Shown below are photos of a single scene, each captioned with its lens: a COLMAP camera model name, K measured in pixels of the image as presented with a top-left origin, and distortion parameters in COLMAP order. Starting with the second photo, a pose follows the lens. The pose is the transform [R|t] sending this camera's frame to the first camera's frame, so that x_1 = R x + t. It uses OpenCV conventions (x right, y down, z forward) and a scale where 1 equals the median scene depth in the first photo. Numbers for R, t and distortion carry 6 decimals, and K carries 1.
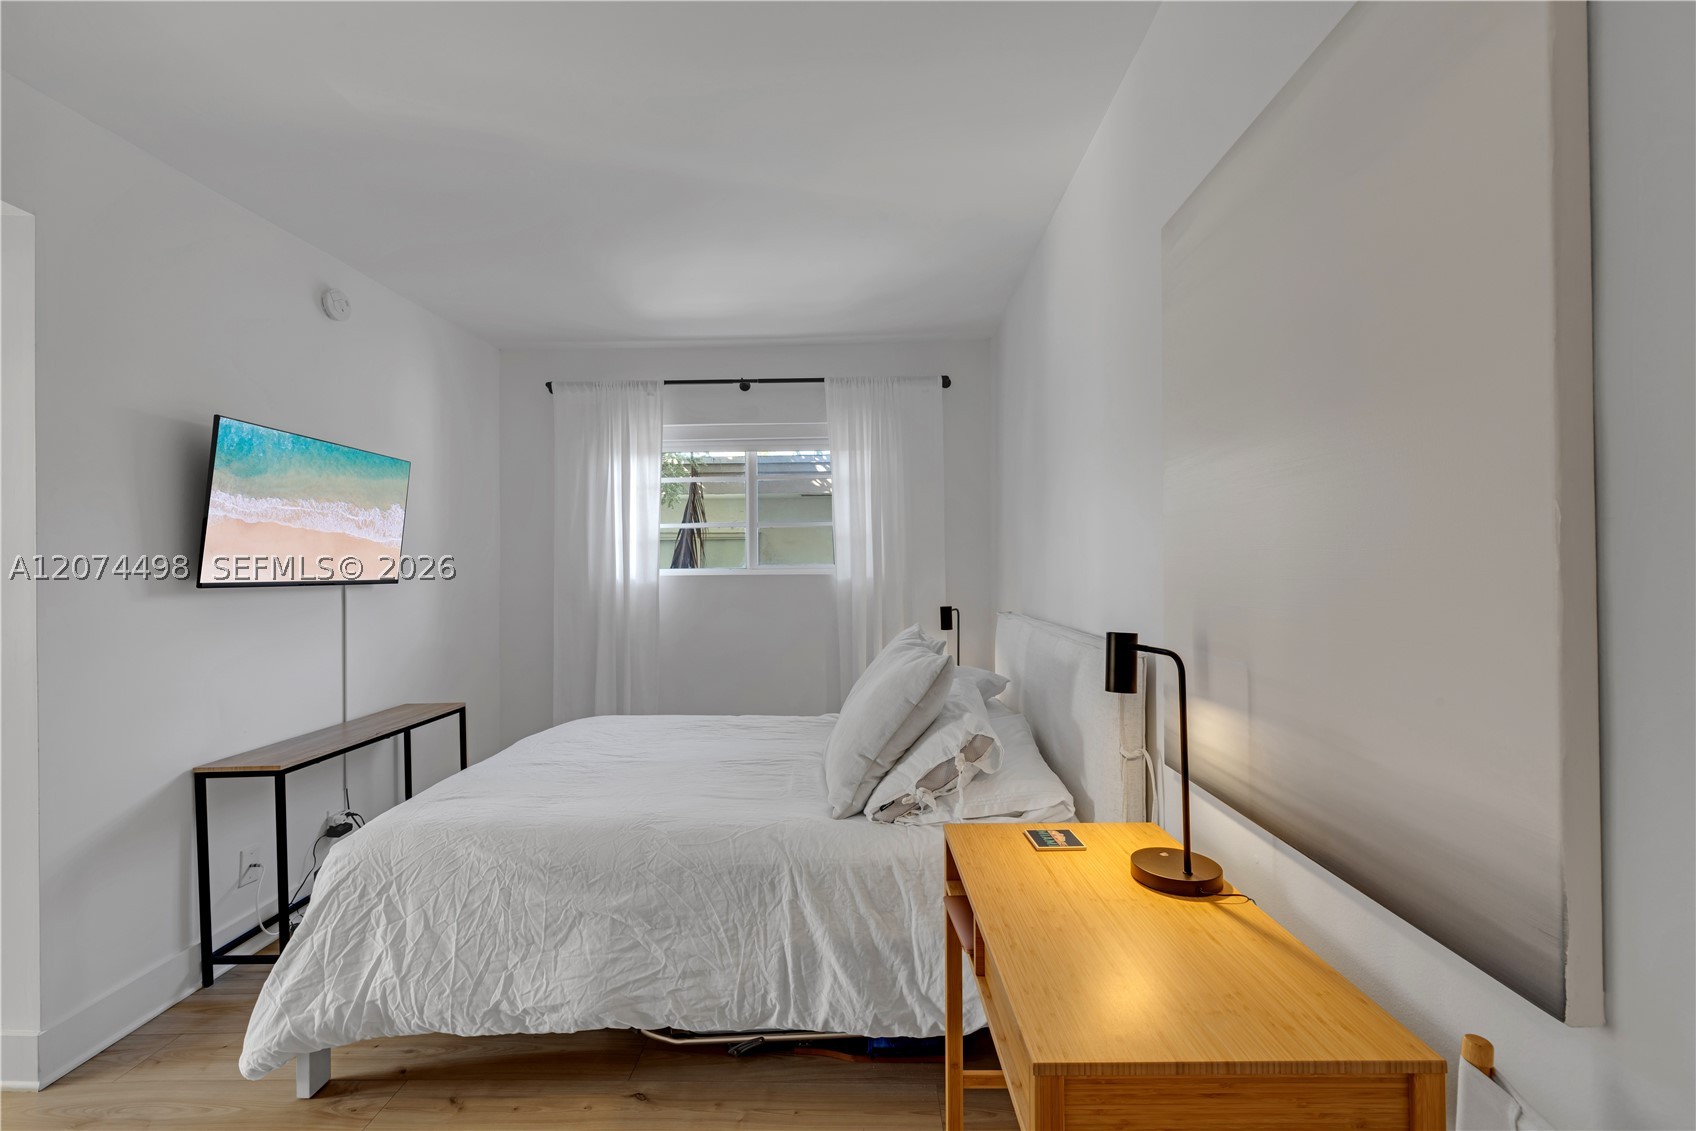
lens RADIAL K [[706.7, 0, 845.1], [0, 706.7, 561.6], [0, 0, 1]] dist [0.002007, -0.000197]
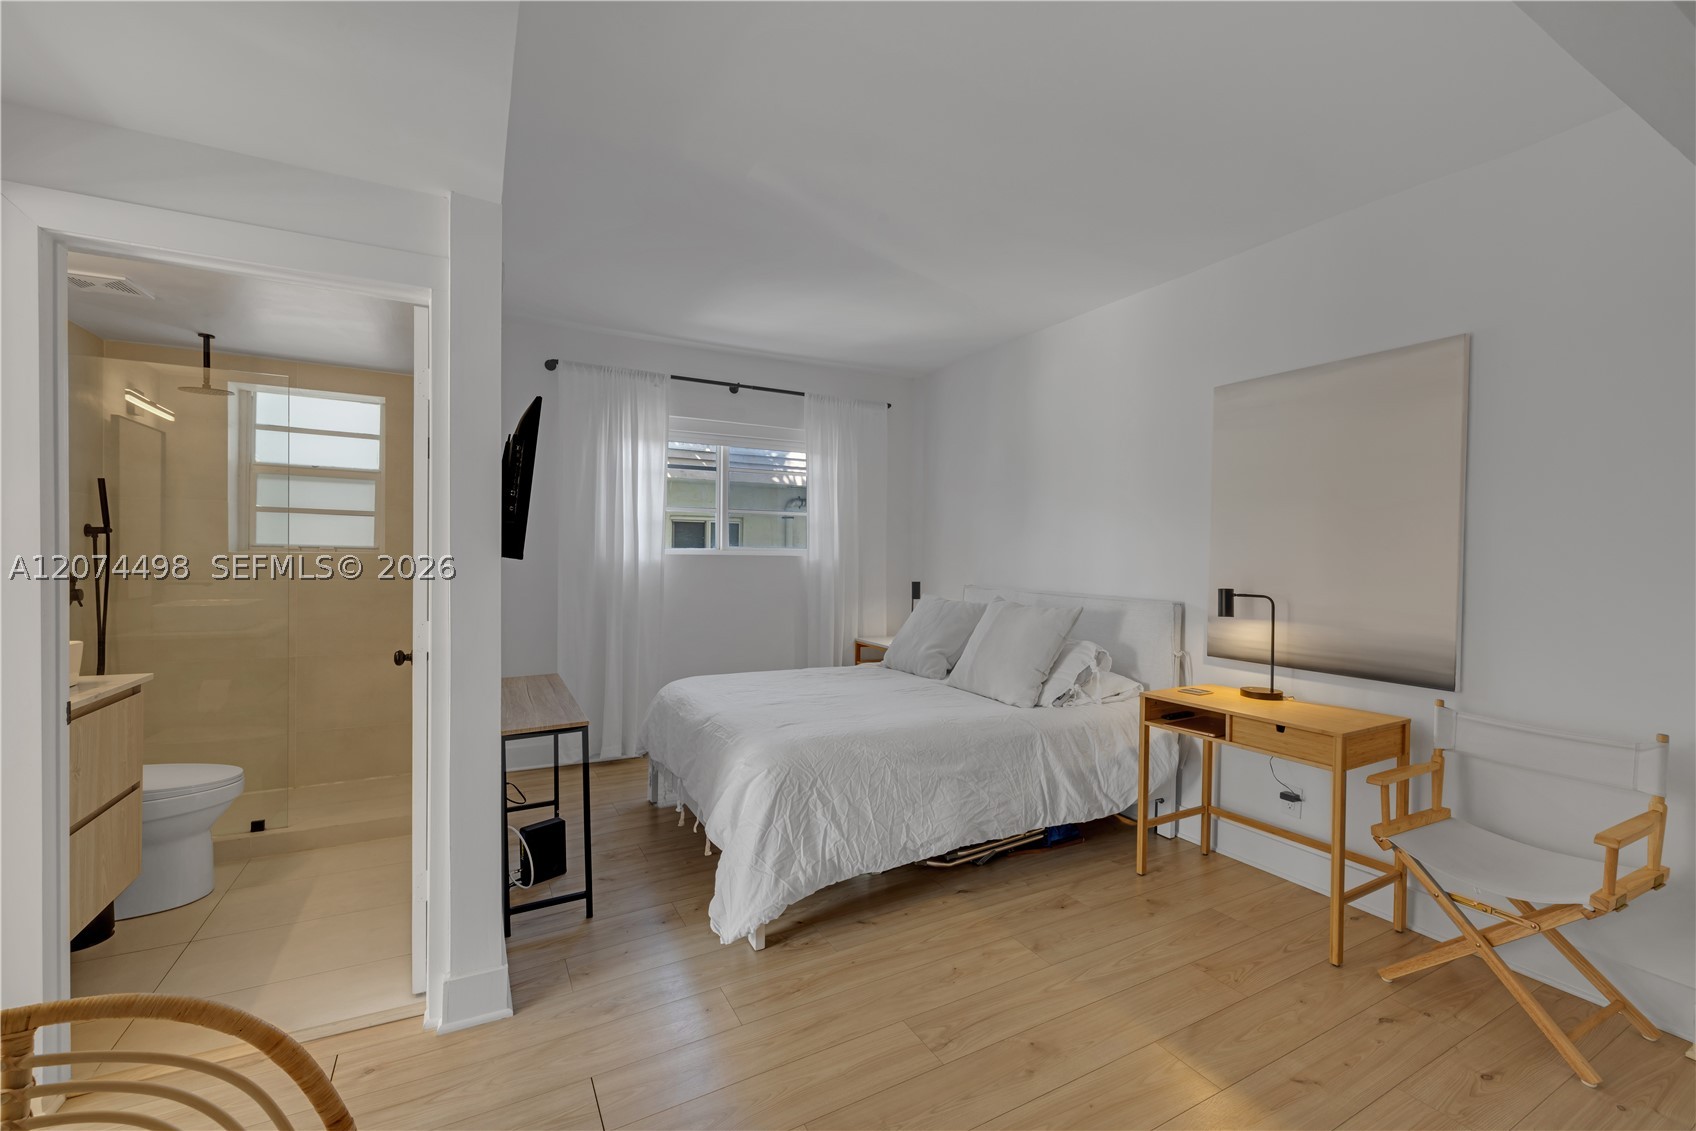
lens RADIAL K [[706.7, 0, 845.1], [0, 706.7, 561.6], [0, 0, 1]] dist [0.002007, -0.000197]
pose [[0.866420, 0.014334, 0.499110, -1.308471], [-0.026103, 0.999521, 0.016608, 0.012981], [-0.498633, -0.027418, 0.866380, -0.197328]]
